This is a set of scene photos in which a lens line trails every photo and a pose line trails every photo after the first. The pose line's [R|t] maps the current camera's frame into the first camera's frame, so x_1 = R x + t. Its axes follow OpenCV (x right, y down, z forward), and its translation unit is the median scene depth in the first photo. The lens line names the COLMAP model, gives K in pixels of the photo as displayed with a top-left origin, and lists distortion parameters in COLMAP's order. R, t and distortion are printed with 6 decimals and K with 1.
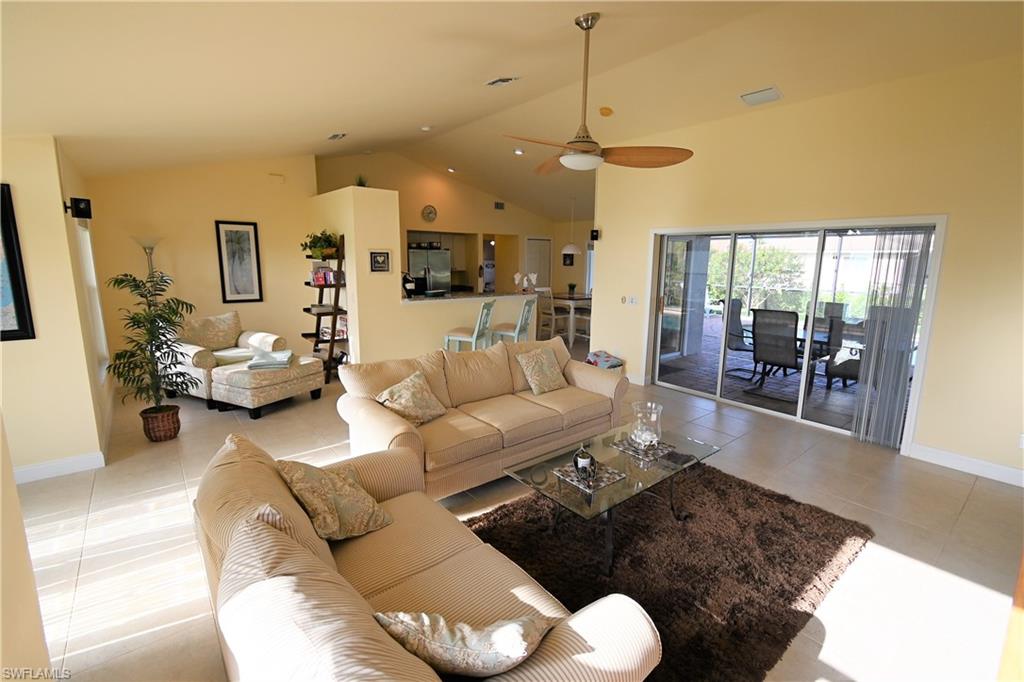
lens RADIAL K [[457.1, 0, 518.0], [0, 457.1, 336.2], [0, 0, 1]] dist [0.015550, -0.006695]
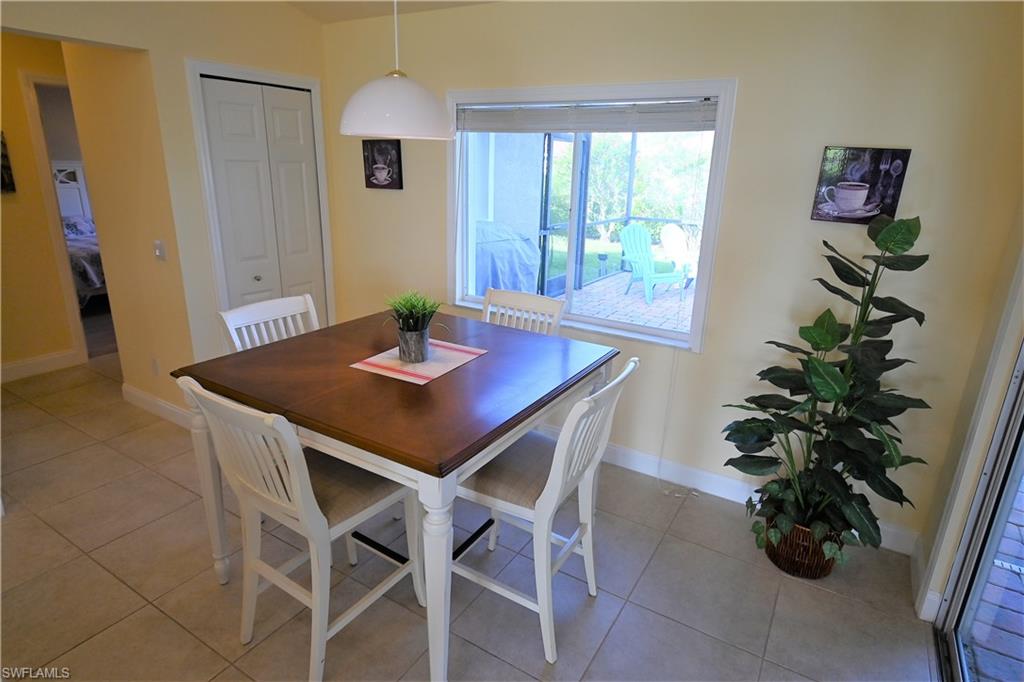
lens RADIAL K [[567.9, 0, 512.0], [0, 567.9, 341.0], [0, 0, 1]] dist [0.002014, 0.001557]
pose [[0.948924, -0.082681, 0.304479, 0.123856], [0.039268, 0.988498, 0.146044, -0.191884], [-0.313052, -0.126628, 0.941256, 1.123207]]
